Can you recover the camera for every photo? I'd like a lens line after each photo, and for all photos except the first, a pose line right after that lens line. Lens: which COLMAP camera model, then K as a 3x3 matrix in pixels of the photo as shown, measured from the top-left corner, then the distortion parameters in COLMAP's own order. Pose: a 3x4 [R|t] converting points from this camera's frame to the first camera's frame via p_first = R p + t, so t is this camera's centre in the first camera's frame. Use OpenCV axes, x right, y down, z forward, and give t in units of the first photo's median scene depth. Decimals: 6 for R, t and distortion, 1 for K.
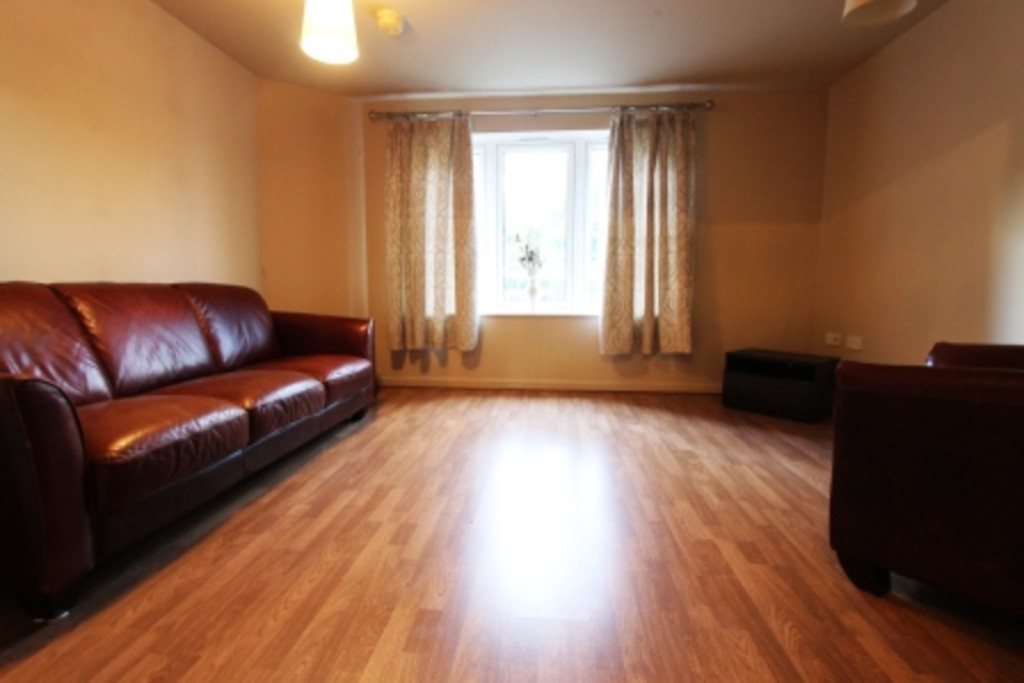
lens RADIAL K [[474.3, 0, 509.0], [0, 474.3, 337.8], [0, 0, 1]] dist [-0.017727, 0.001042]
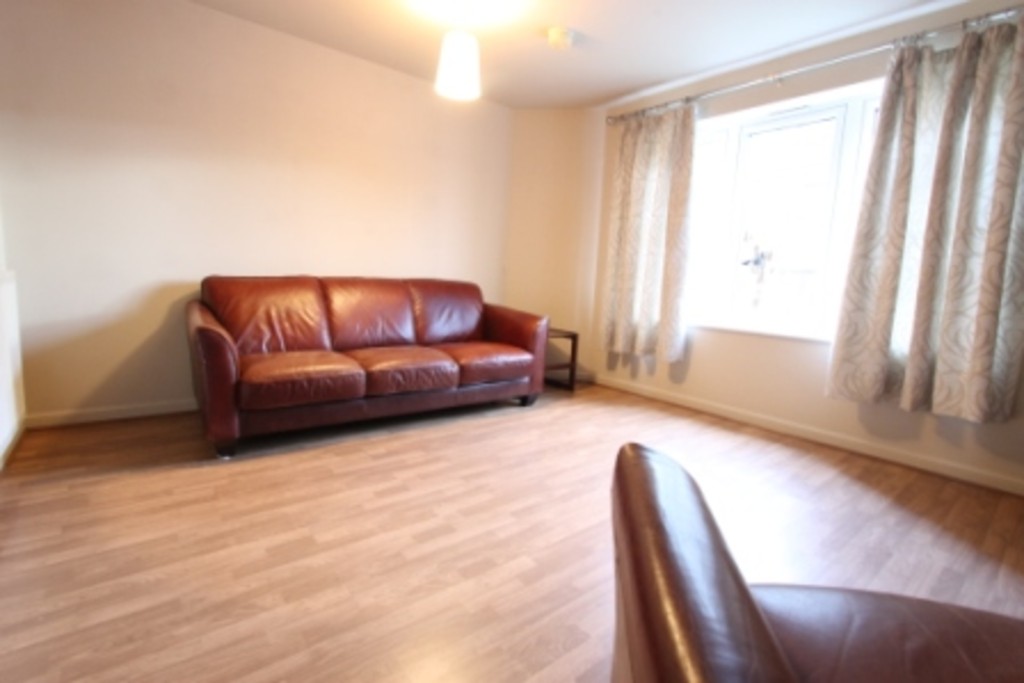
lens RADIAL K [[474.3, 0, 508.1], [0, 474.3, 339.1], [0, 0, 1]] dist [-0.017727, 0.001042]
pose [[0.695858, 0.123158, -0.707540, 0.352977], [-0.115257, 0.991567, 0.059244, -0.037379], [0.708870, 0.040323, 0.704185, 0.144108]]
